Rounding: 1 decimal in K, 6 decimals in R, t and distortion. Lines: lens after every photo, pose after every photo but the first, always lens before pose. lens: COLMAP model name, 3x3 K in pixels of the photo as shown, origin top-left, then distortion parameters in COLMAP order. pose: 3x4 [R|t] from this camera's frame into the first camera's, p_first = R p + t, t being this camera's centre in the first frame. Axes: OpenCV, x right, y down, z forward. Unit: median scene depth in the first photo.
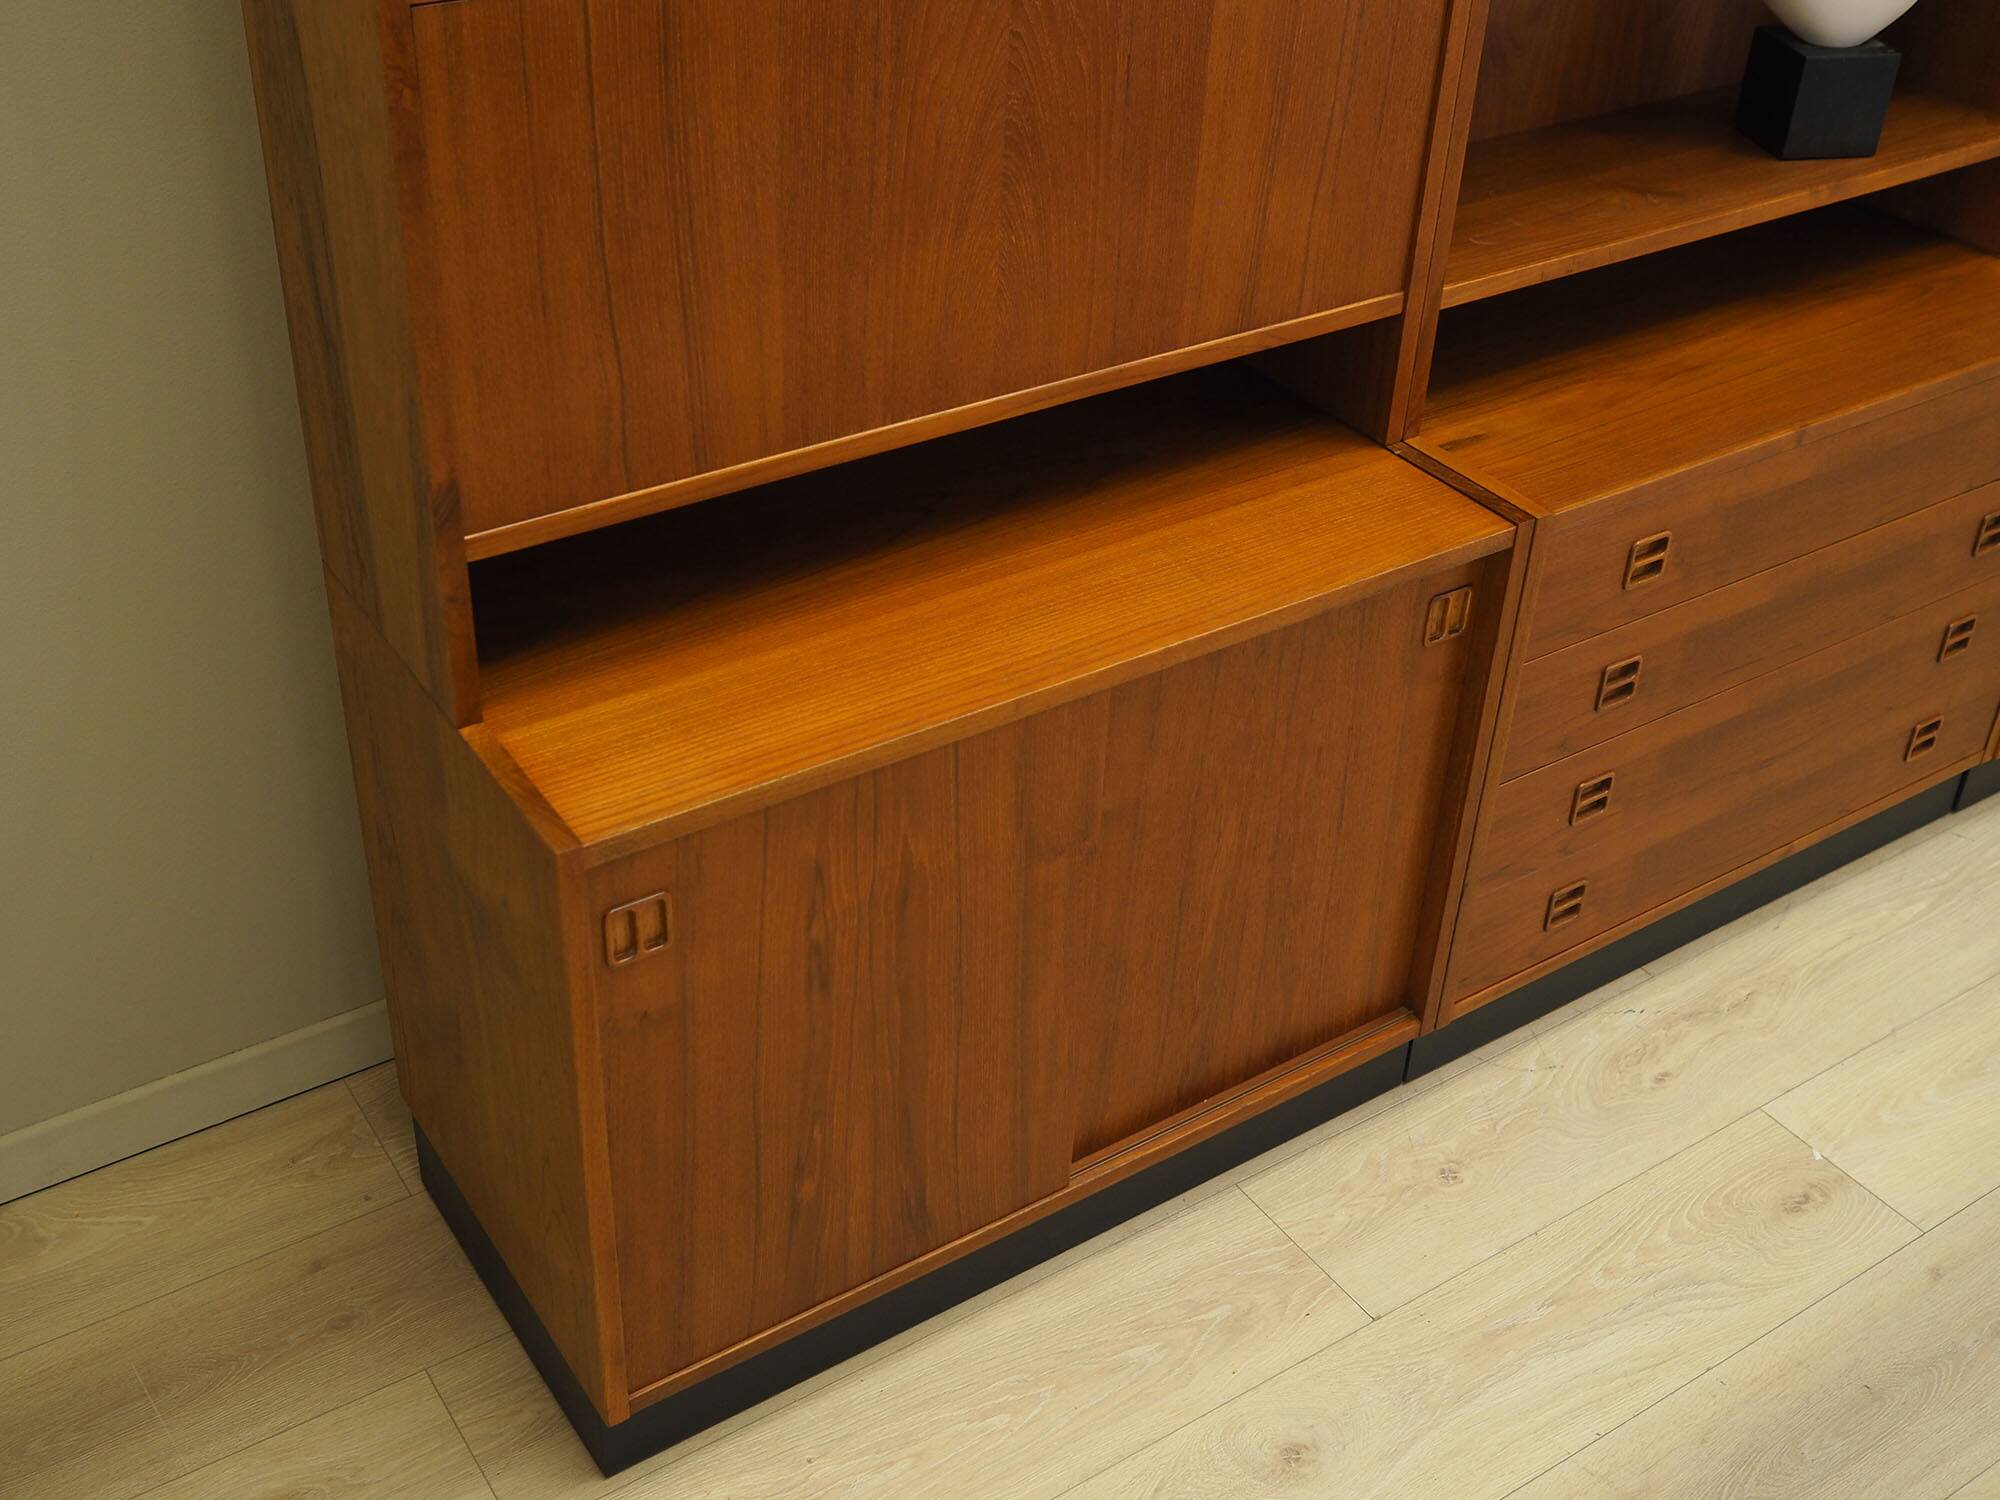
lens RADIAL K [[2169.3, 0, 950.8], [0, 2169.3, 700.9], [0, 0, 1]] dist [-0.011052, 0.000000]
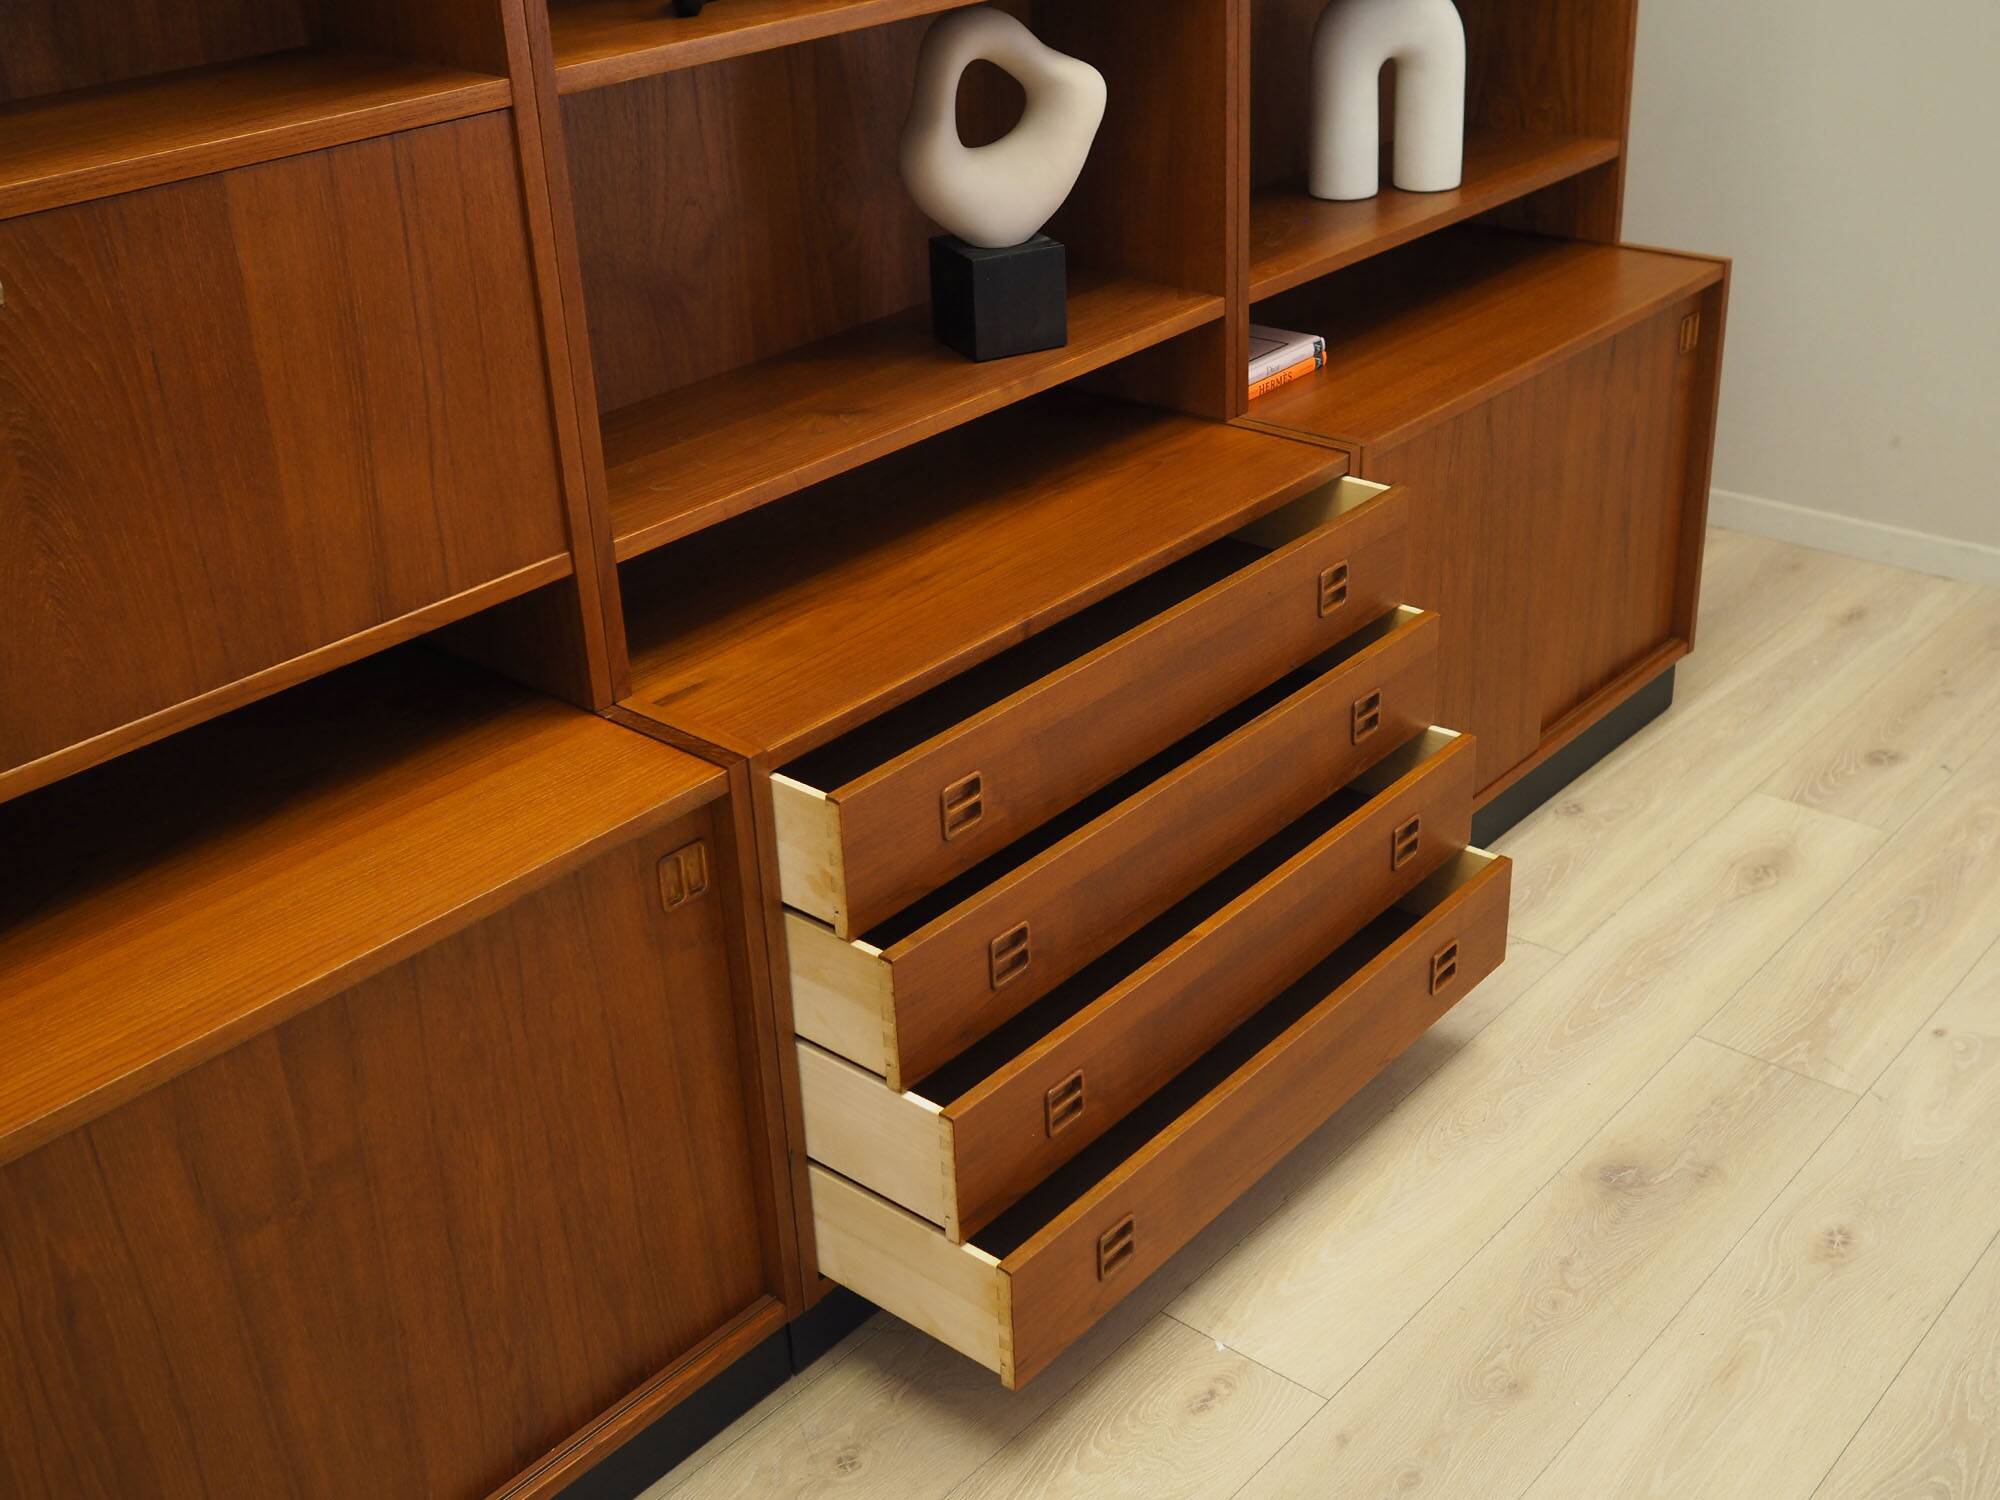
lens RADIAL K [[2250.5, 0, 1034.3], [0, 2250.5, 760.1], [0, 0, 1]] dist [-0.014148, 0.000000]
pose [[0.956877, -0.182647, 0.225889, 0.166965], [0.205941, 0.974947, -0.084063, 0.026136], [-0.204876, 0.126957, 0.970519, 0.011244]]
